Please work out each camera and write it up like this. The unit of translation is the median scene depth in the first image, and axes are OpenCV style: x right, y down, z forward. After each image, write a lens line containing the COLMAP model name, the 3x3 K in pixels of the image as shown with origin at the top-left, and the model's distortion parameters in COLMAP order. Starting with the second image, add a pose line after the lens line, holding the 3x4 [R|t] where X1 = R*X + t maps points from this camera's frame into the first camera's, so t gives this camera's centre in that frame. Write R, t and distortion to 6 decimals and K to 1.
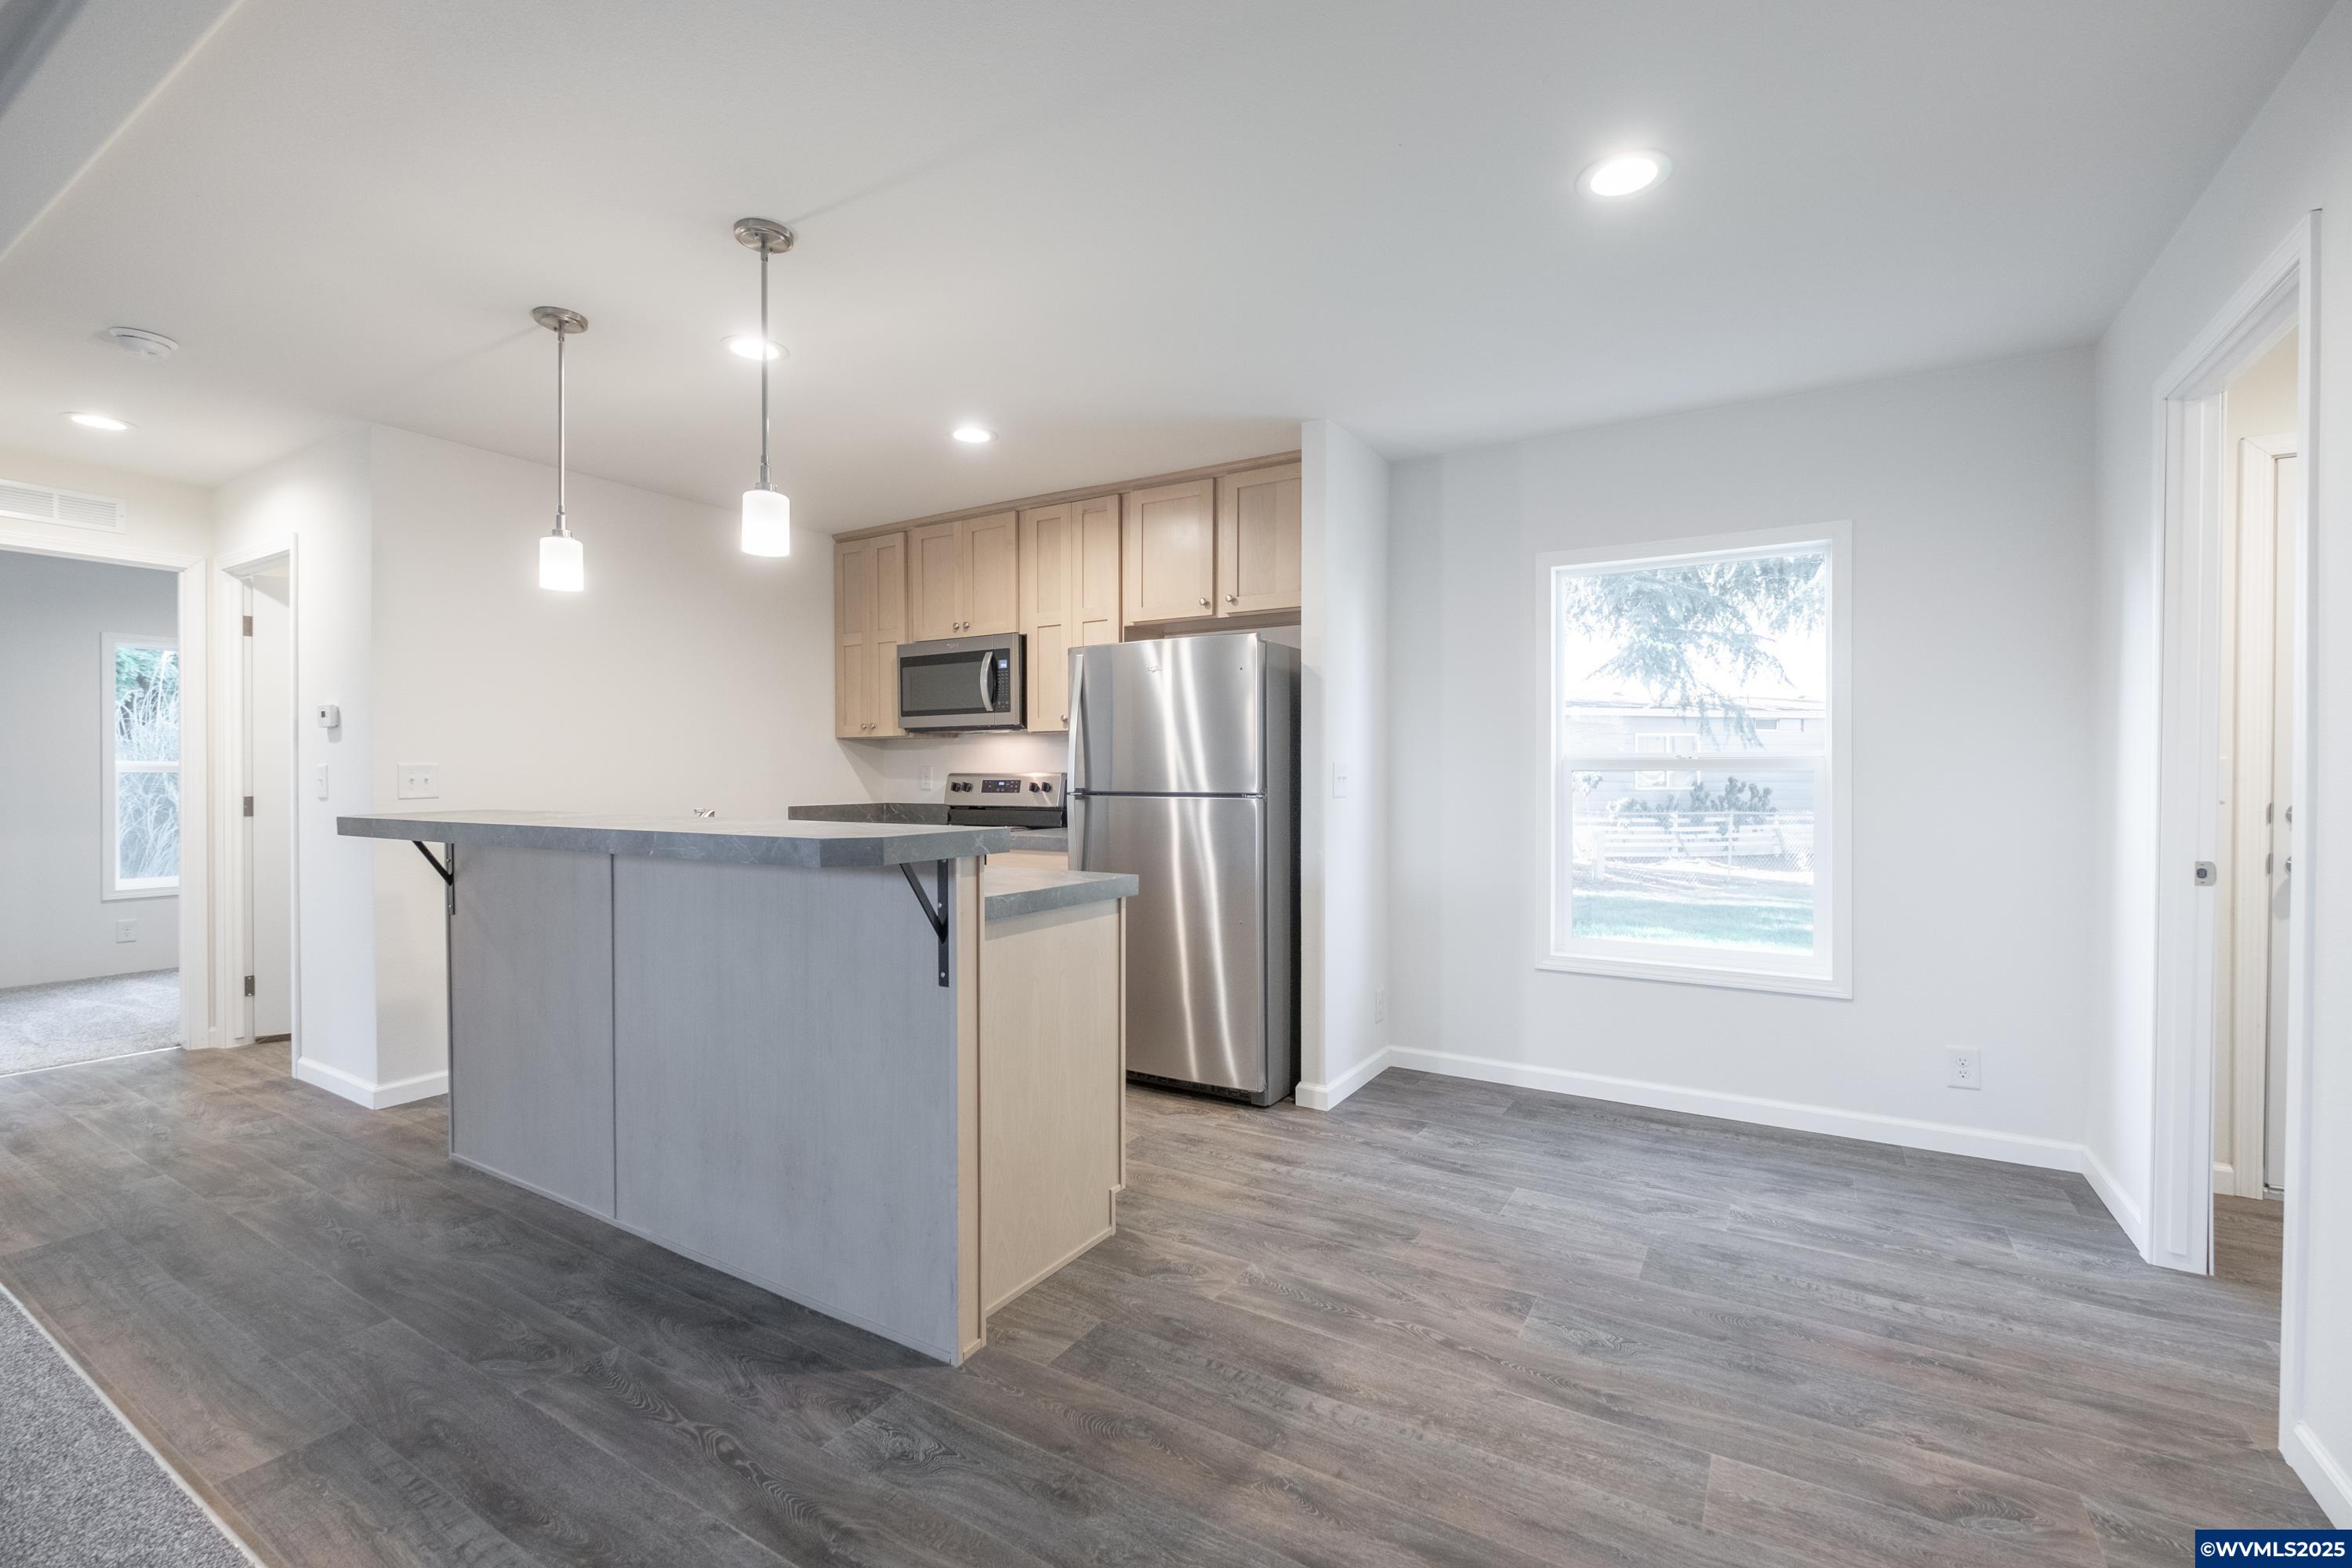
lens RADIAL K [[1009.2, 0, 1185.5], [0, 1009.2, 780.8], [0, 0, 1]] dist [-0.003769, -0.000857]
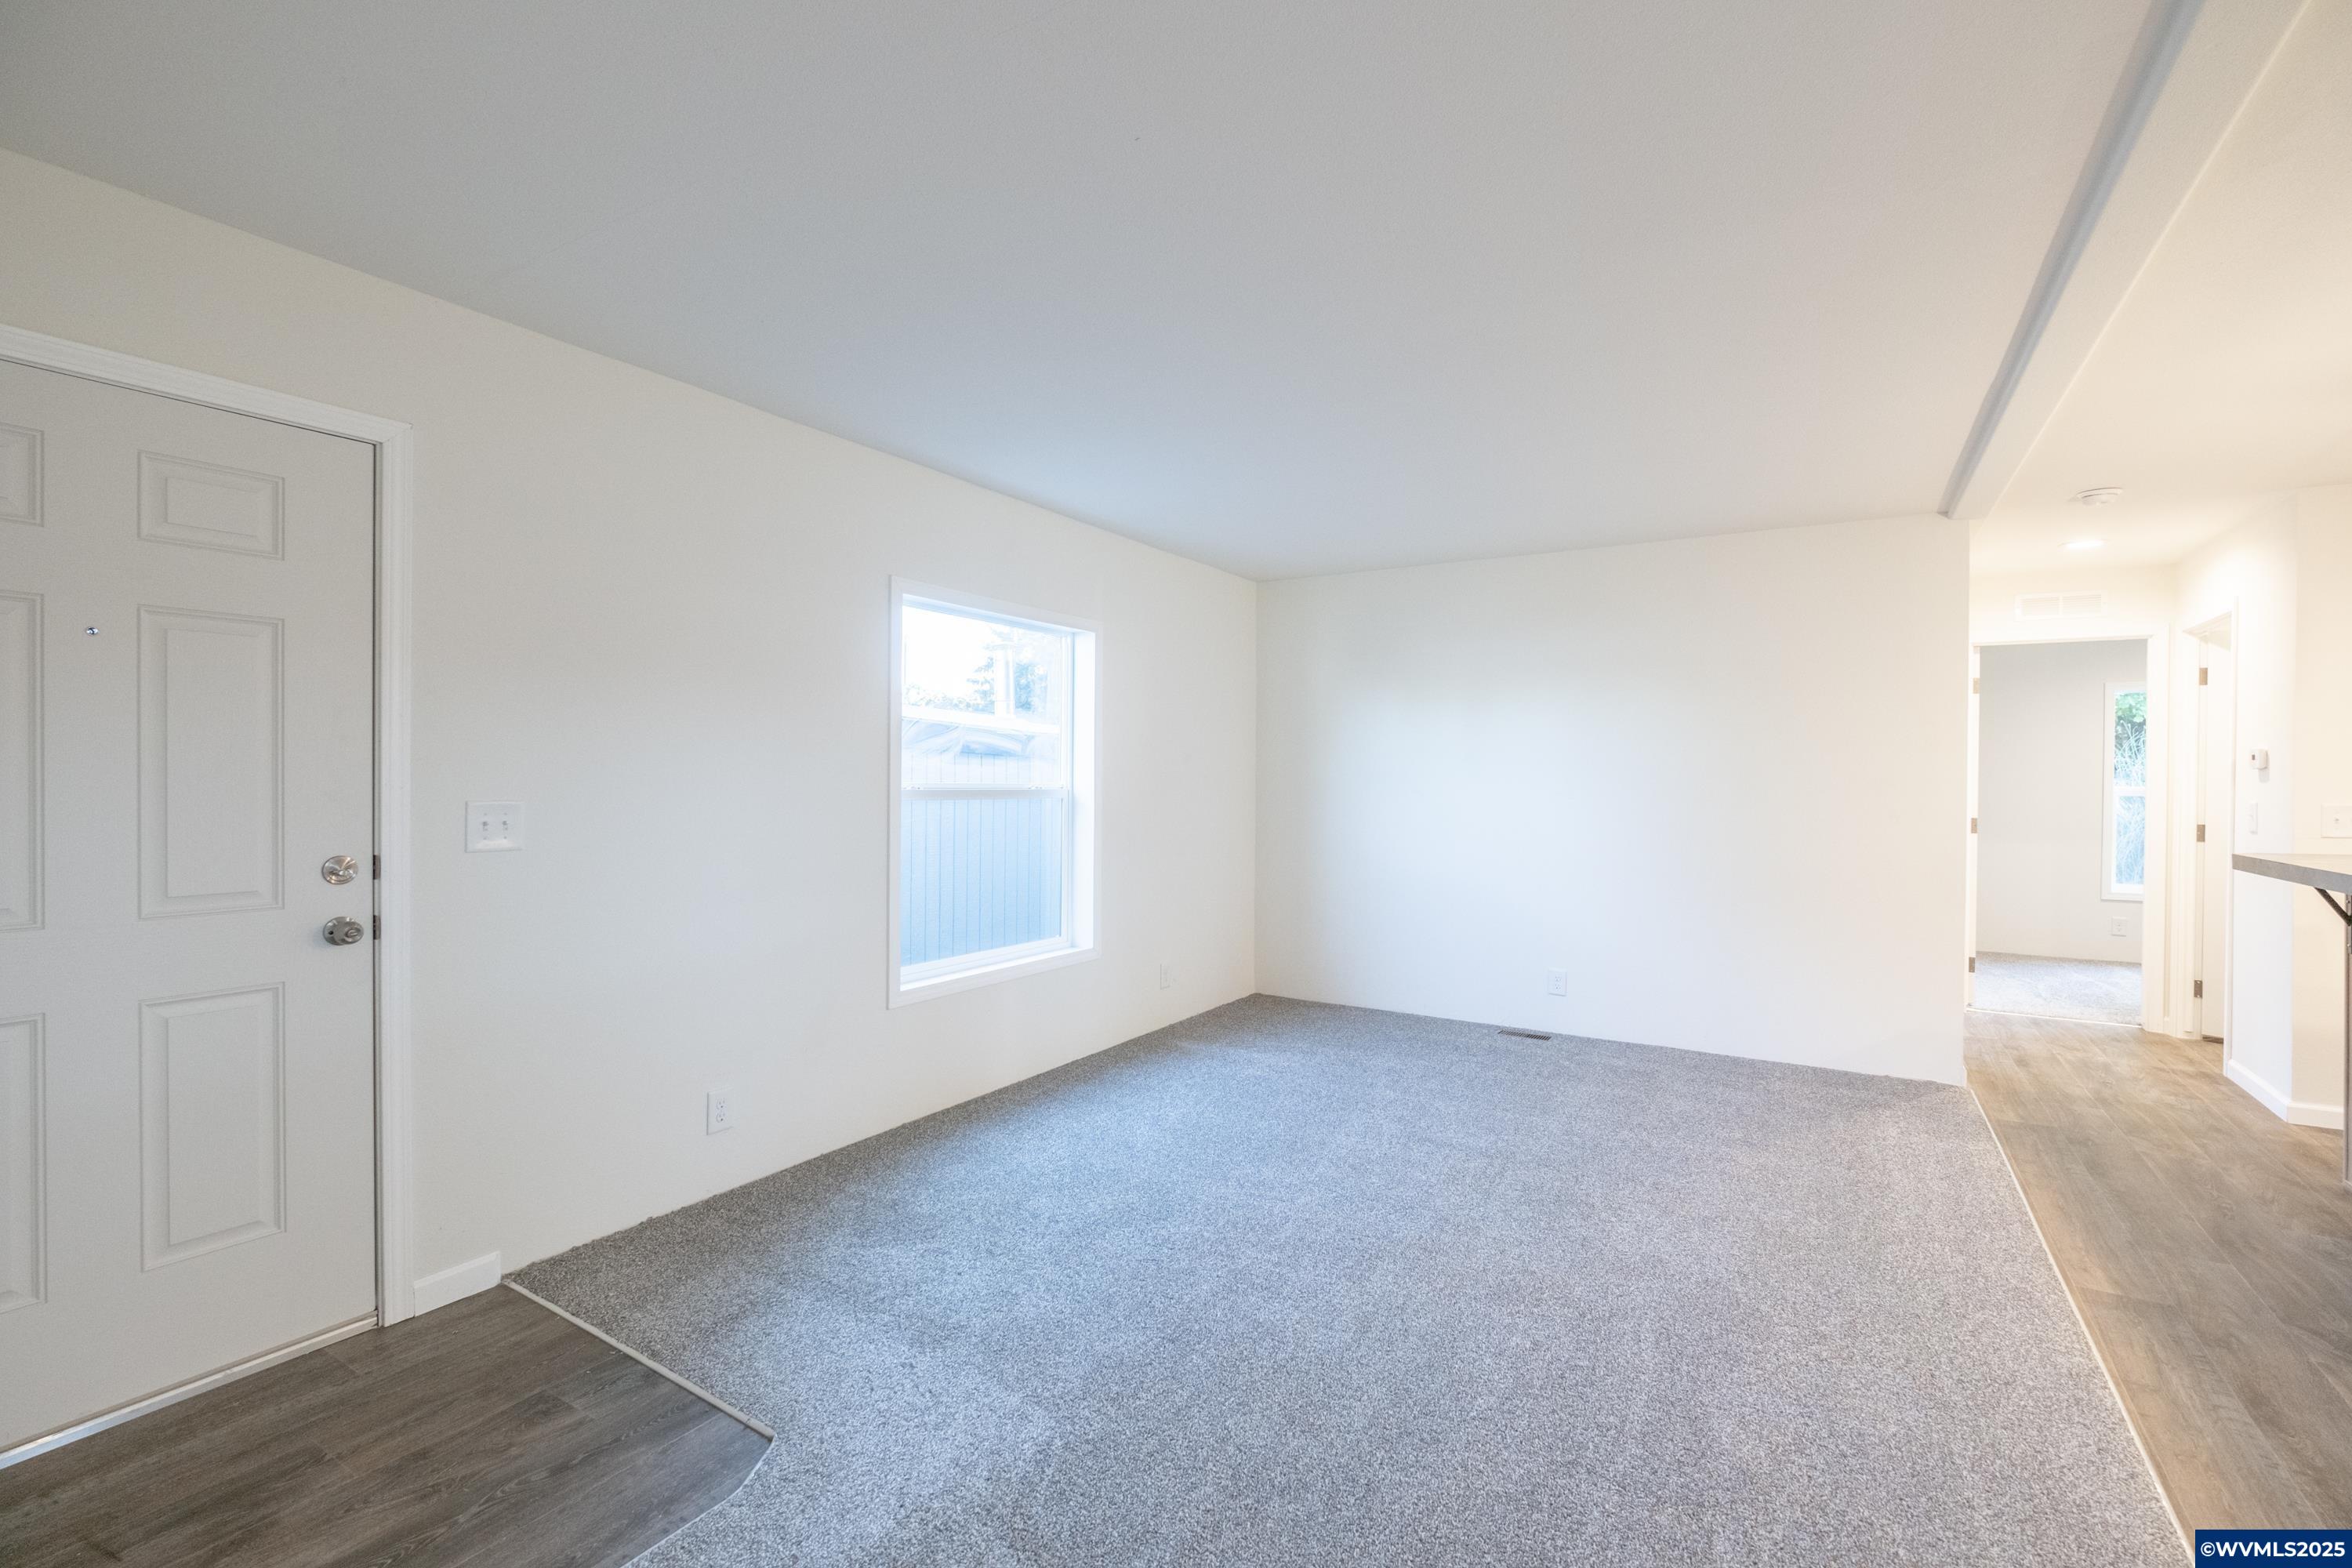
lens RADIAL K [[1024.5, 0, 1229.2], [0, 1024.5, 786.8], [0, 0, 1]] dist [-0.002359, -0.000236]
pose [[0.014087, 0.010387, -0.999847, 0.342651], [-0.011594, 0.999881, 0.010224, -0.041283], [0.999834, 0.011448, 0.014206, -0.200224]]
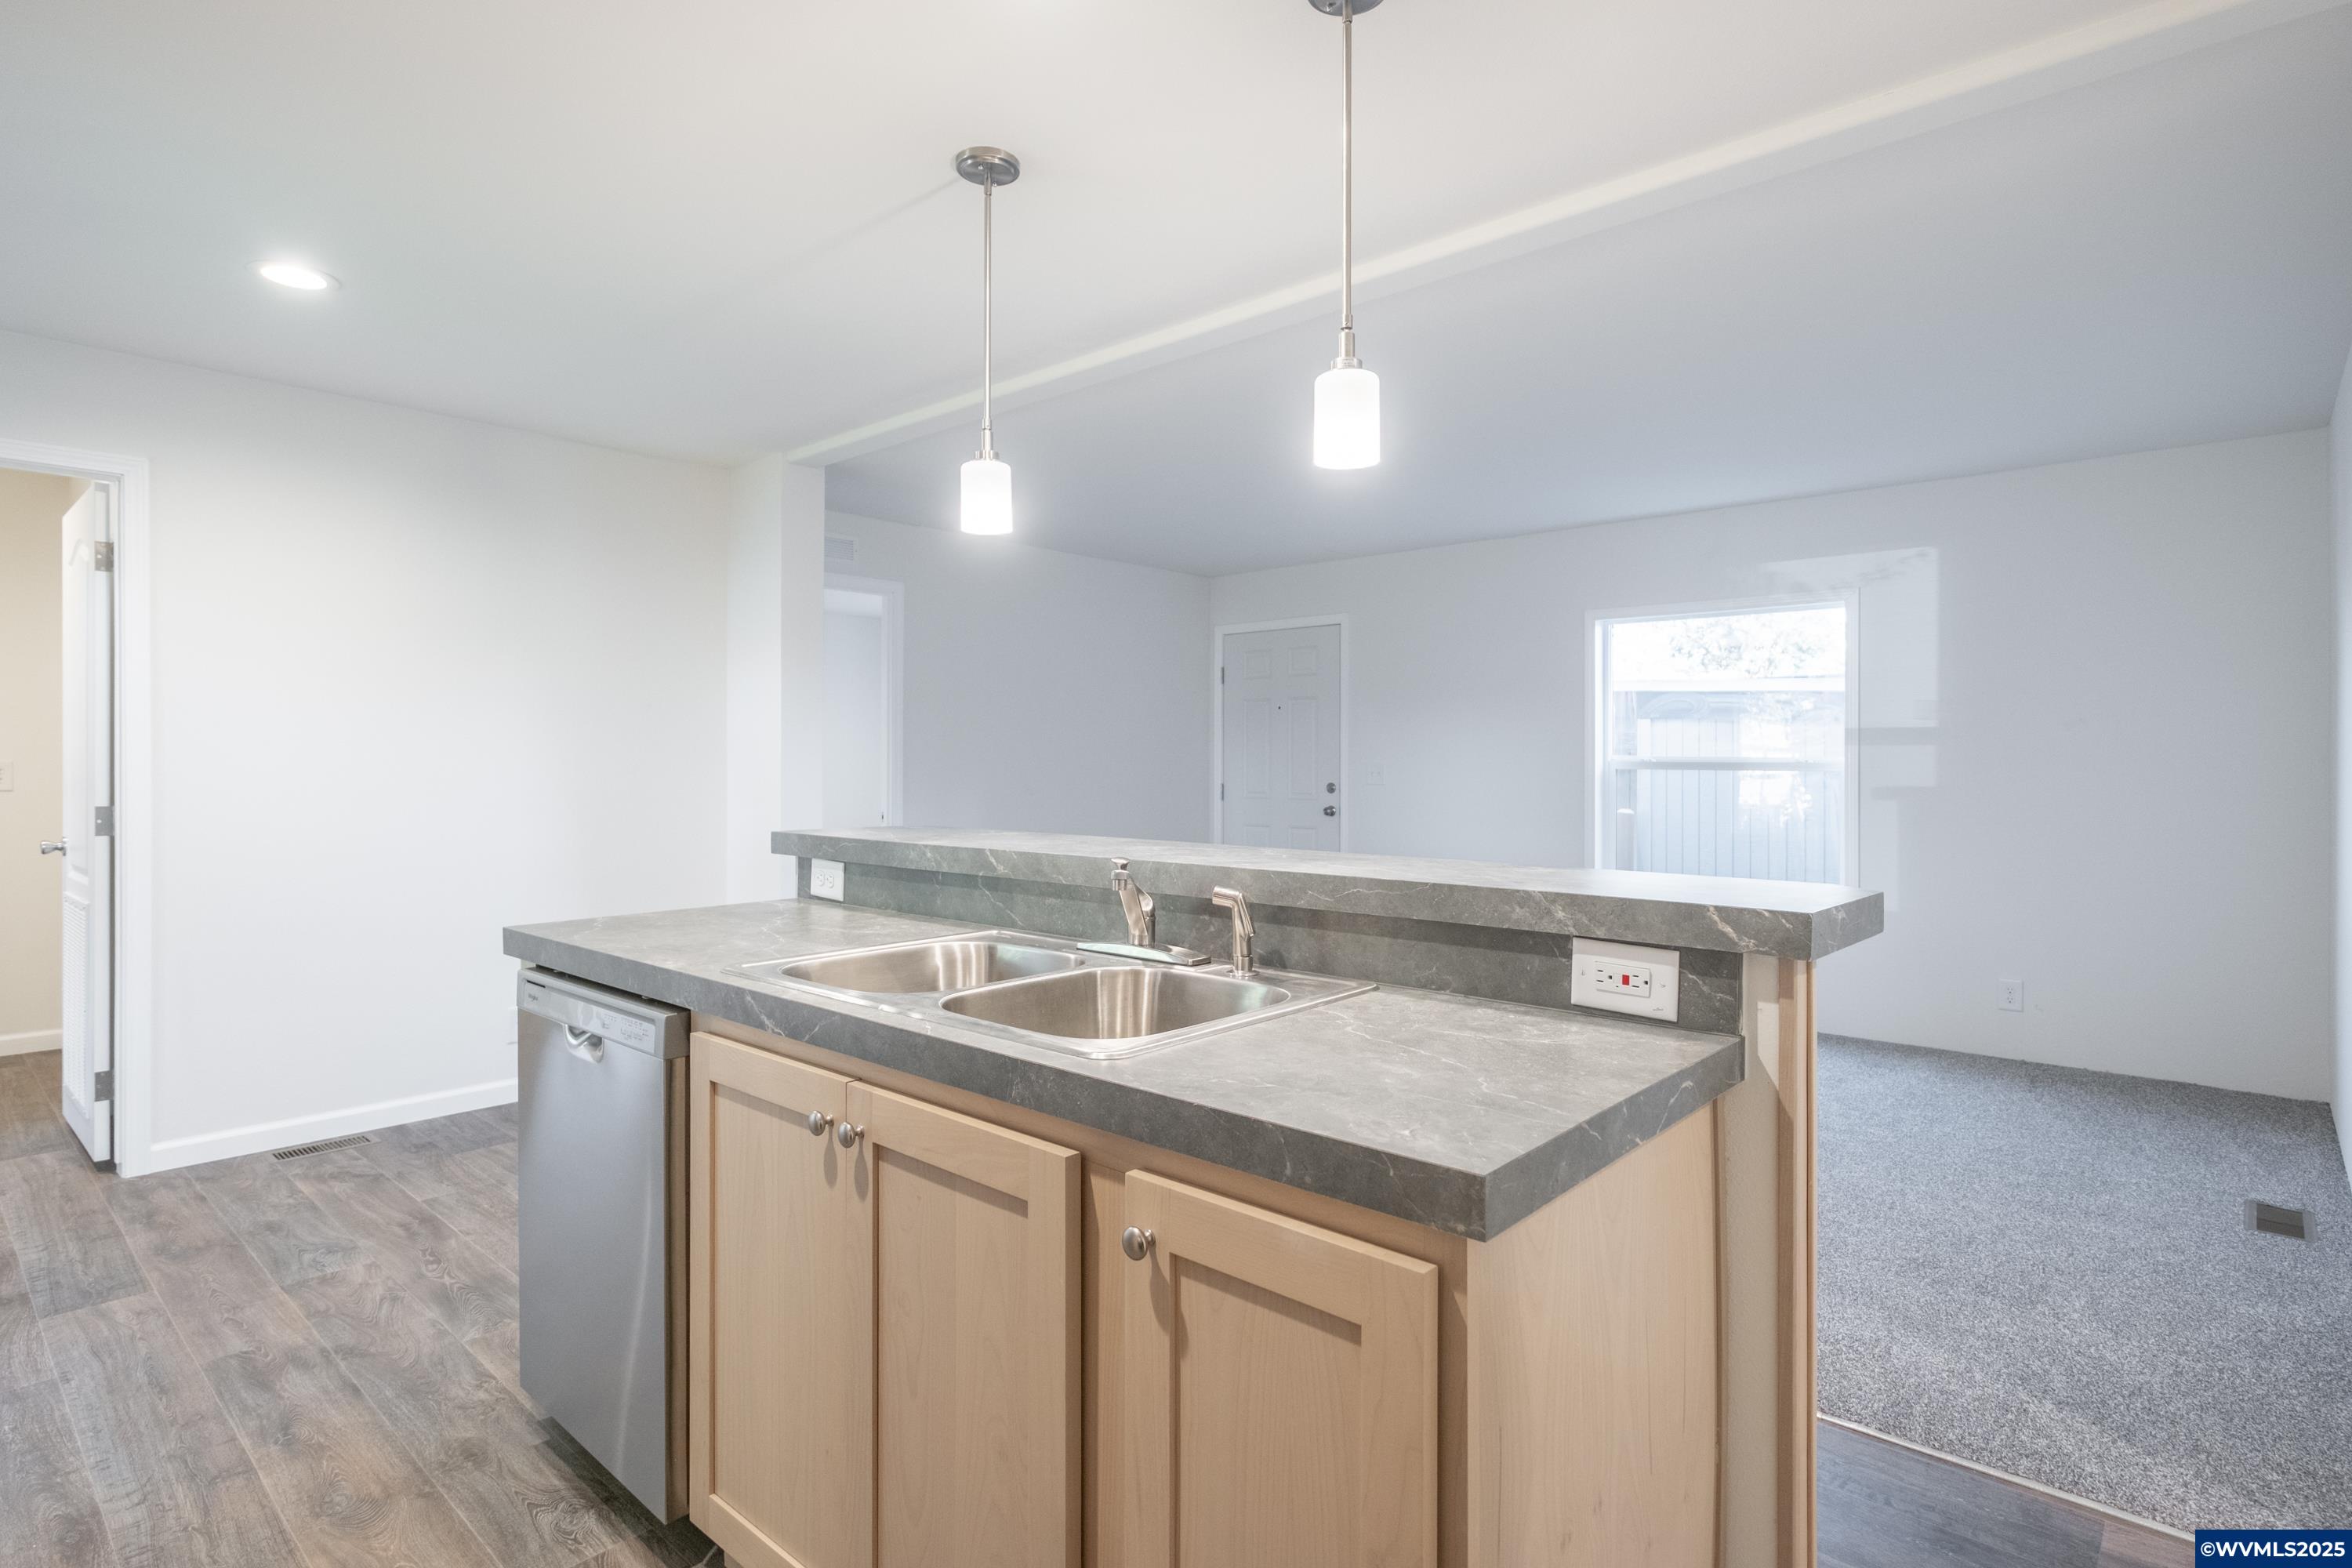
lens RADIAL K [[1185.0, 0, 1187.7], [0, 1185.0, 766.1], [0, 0, 1]] dist [-0.002762, -0.001010]
pose [[-0.983915, -0.001714, 0.178630, -0.626764], [-0.000003, 0.999954, 0.009582, -0.028471], [-0.178638, 0.009427, -0.983870, 1.609435]]
